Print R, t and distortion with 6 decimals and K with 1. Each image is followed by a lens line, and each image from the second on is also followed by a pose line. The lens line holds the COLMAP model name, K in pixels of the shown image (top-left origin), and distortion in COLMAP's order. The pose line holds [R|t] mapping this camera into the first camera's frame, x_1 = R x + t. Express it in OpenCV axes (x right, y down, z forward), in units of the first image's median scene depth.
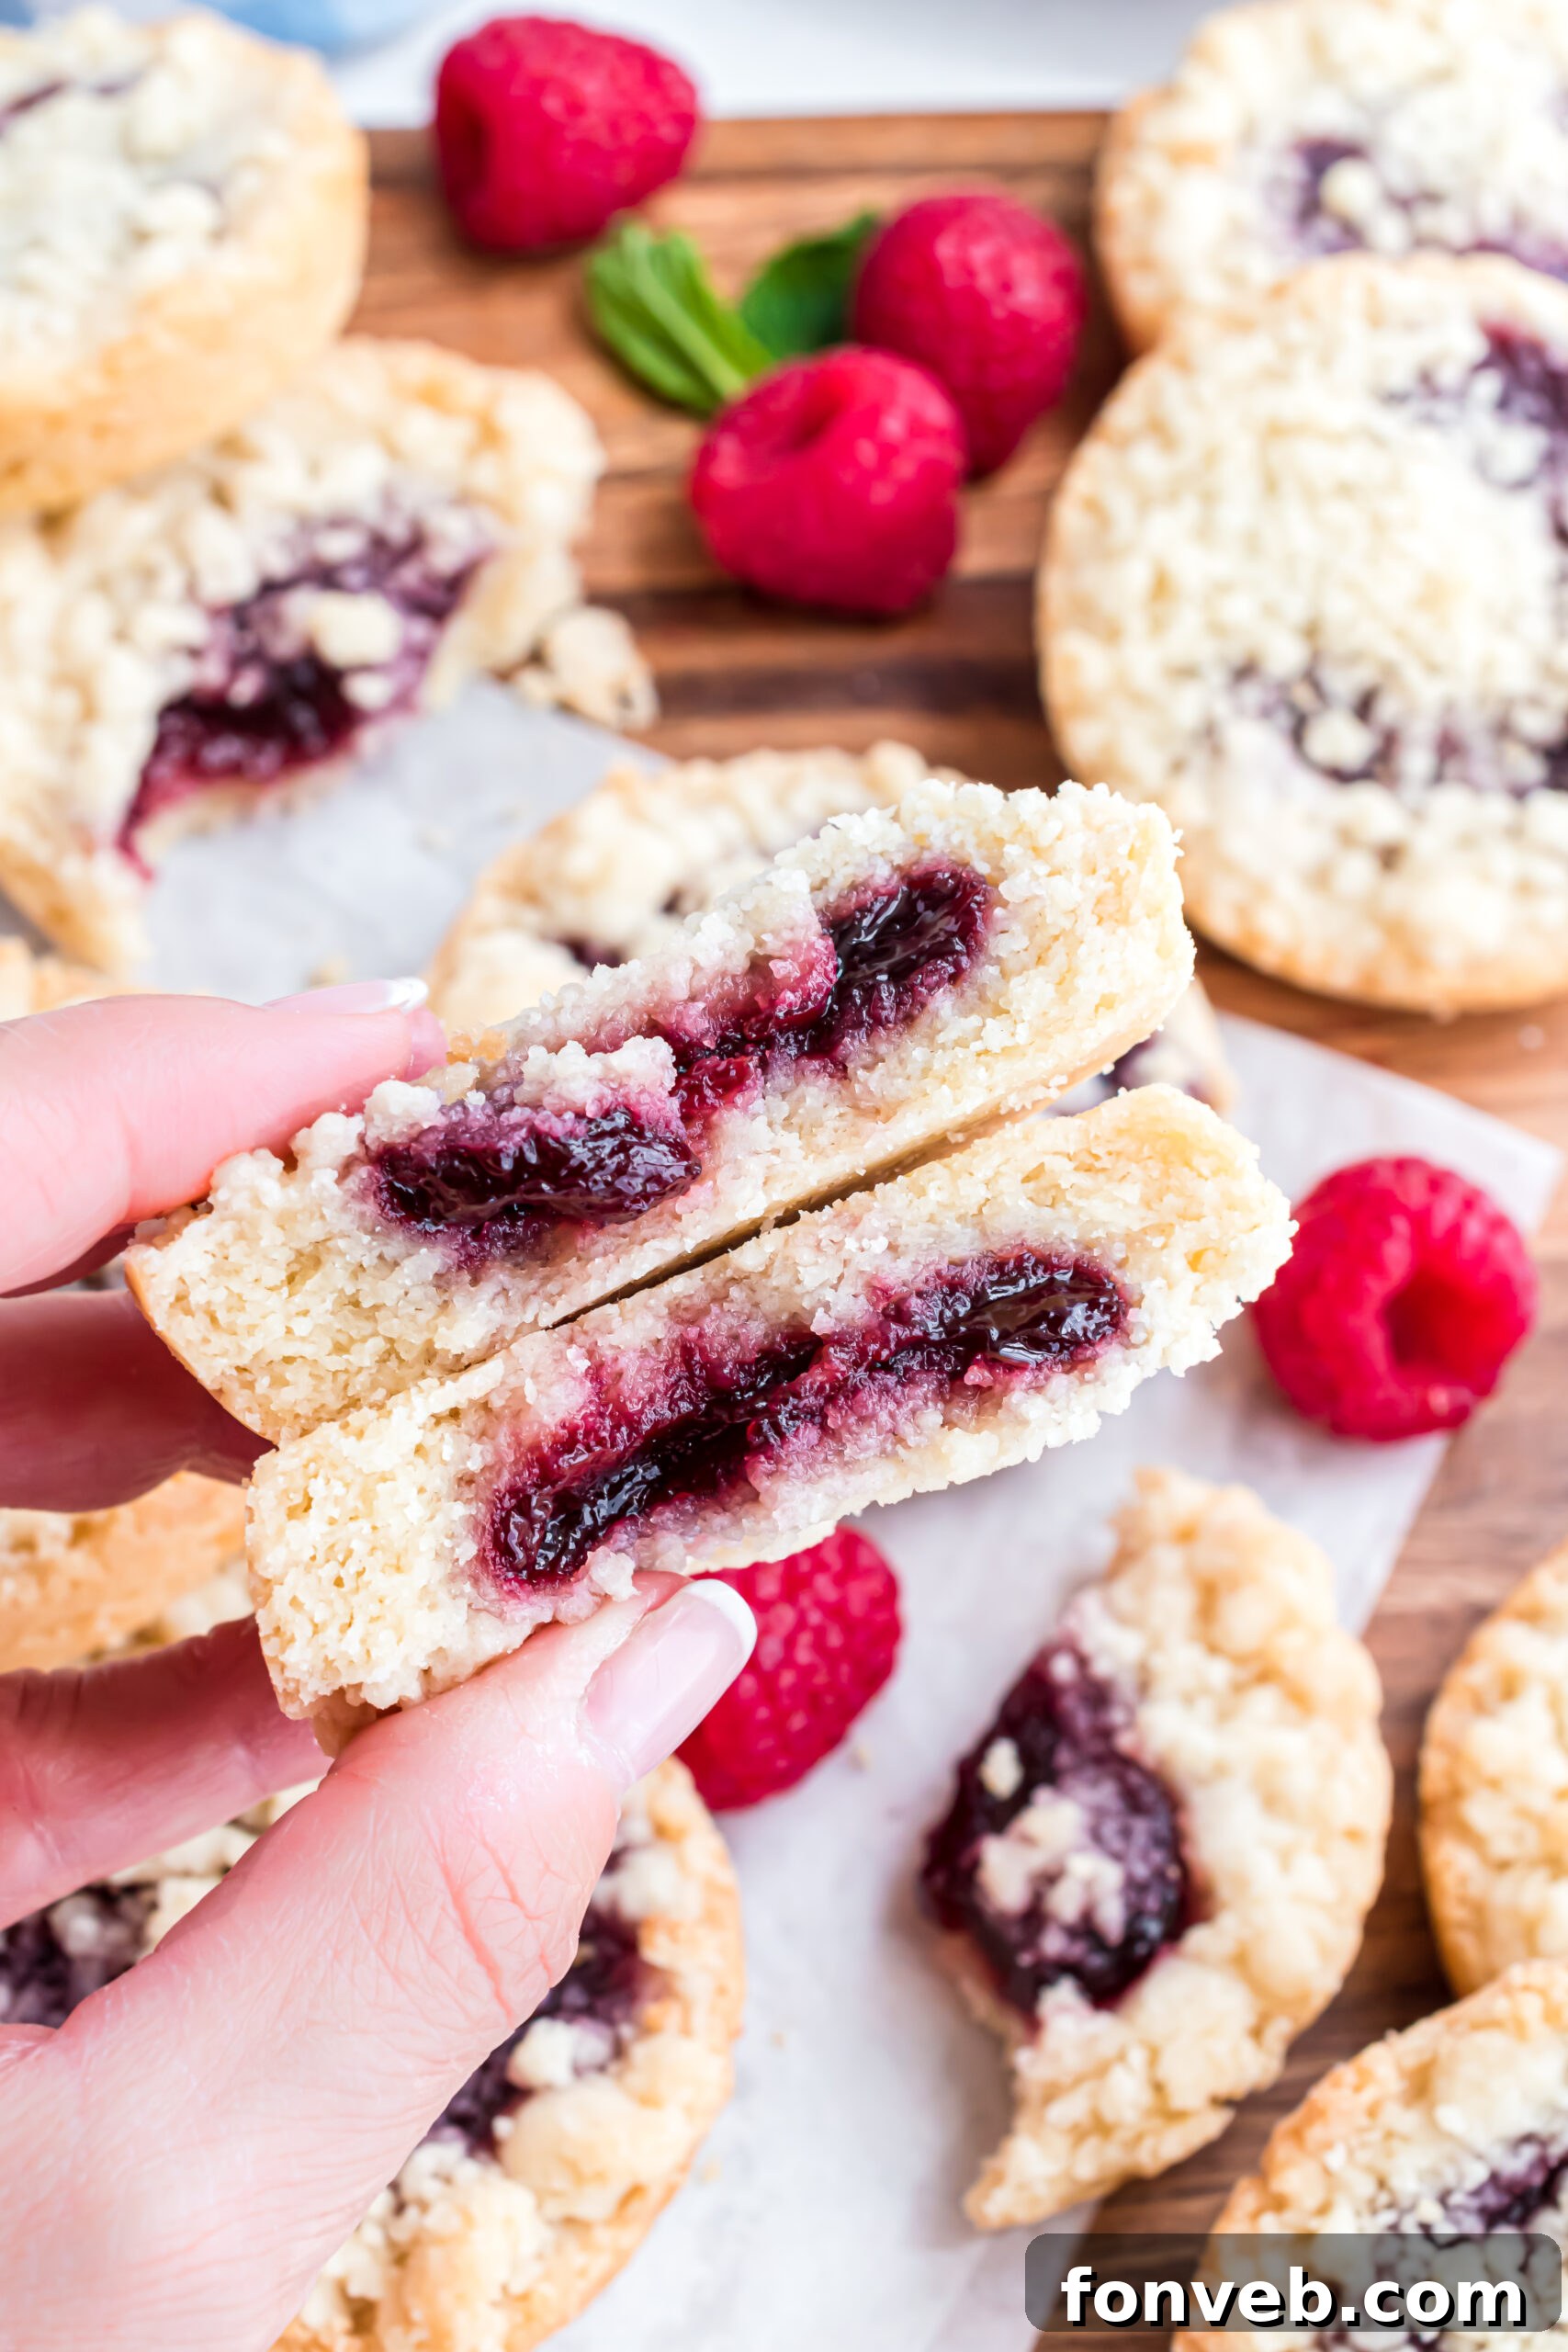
lens RADIAL K [[4340.4, 0, 784.0], [0, 4340.4, 1176.0], [0, 0, 1]] dist [-0.005300, -0.018576]
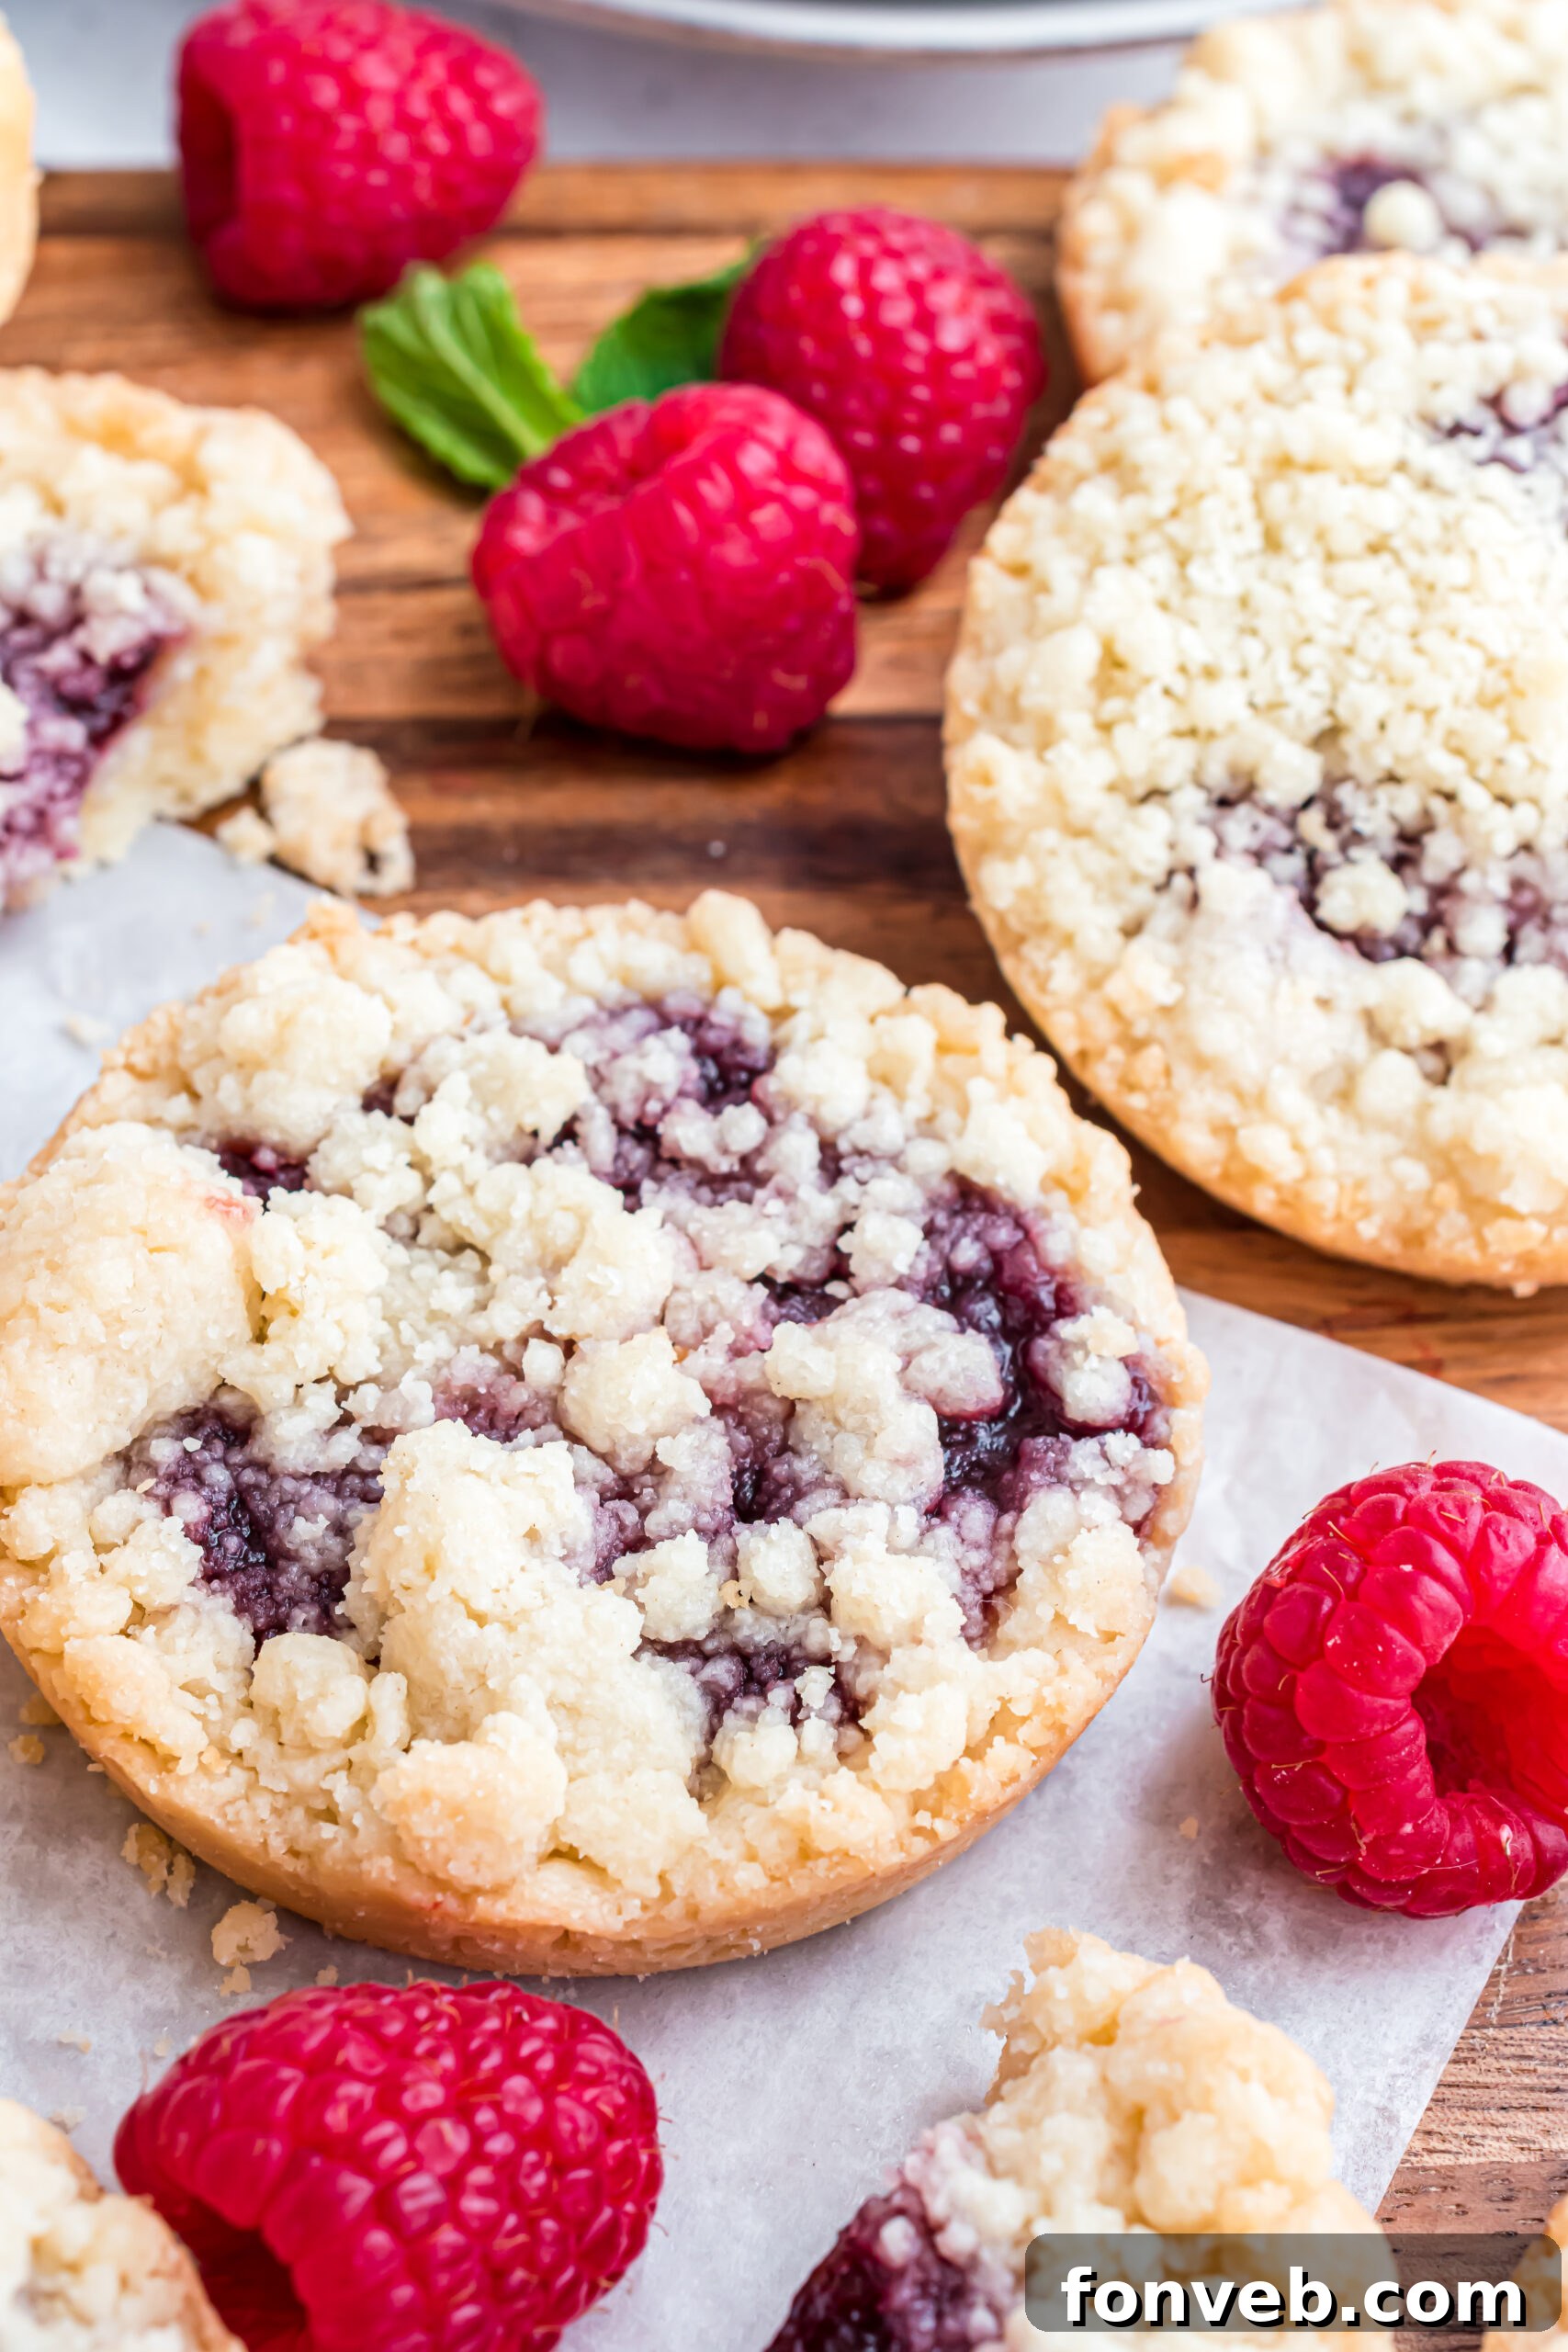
lens RADIAL K [[4340.4, 0, 784.0], [0, 4340.4, 1176.0], [0, 0, 1]] dist [-0.005300, -0.018576]
pose [[0.999206, 0.018883, -0.035096, 0.059637], [-0.023905, 0.988598, -0.148671, 0.049029], [0.031888, 0.149391, 0.988264, 0.318574]]
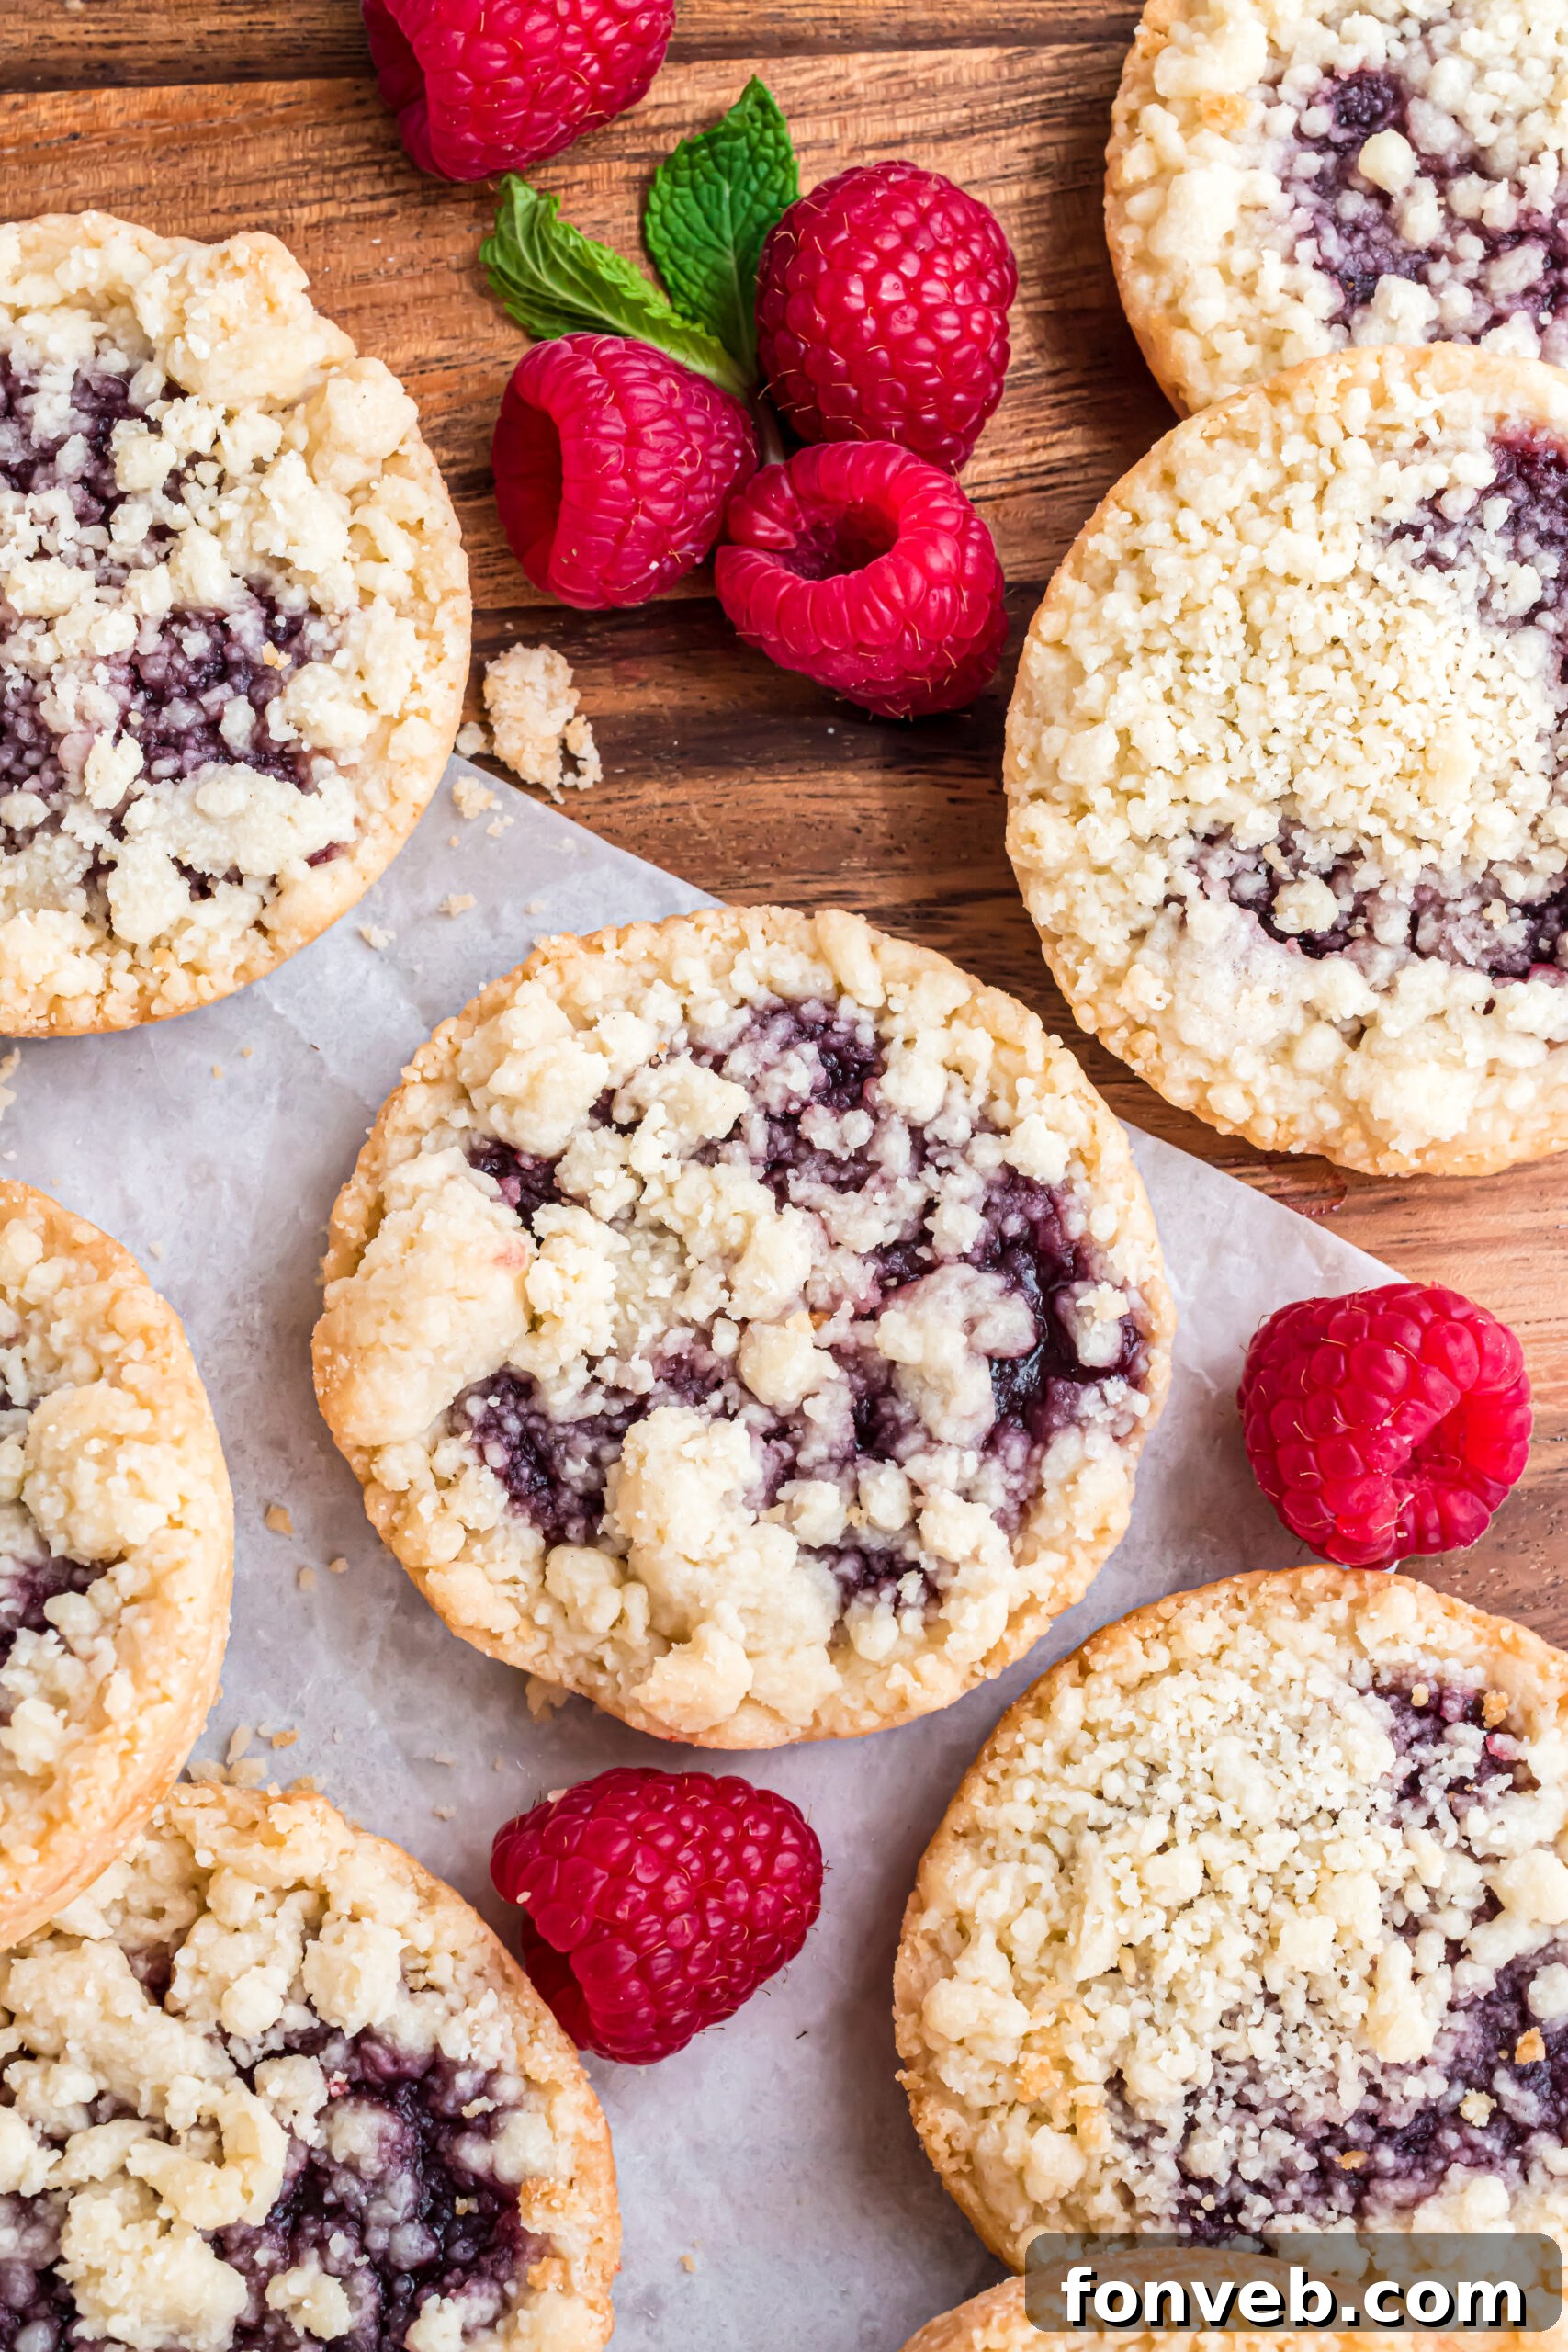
lens RADIAL K [[4340.4, 0, 784.0], [0, 4340.4, 1176.0], [0, 0, 1]] dist [-0.005300, -0.018576]
pose [[0.998947, 0.027250, -0.036906, 0.049141], [-0.011370, 0.926435, 0.376282, -0.401598], [0.044445, -0.375467, 0.925770, 0.092976]]
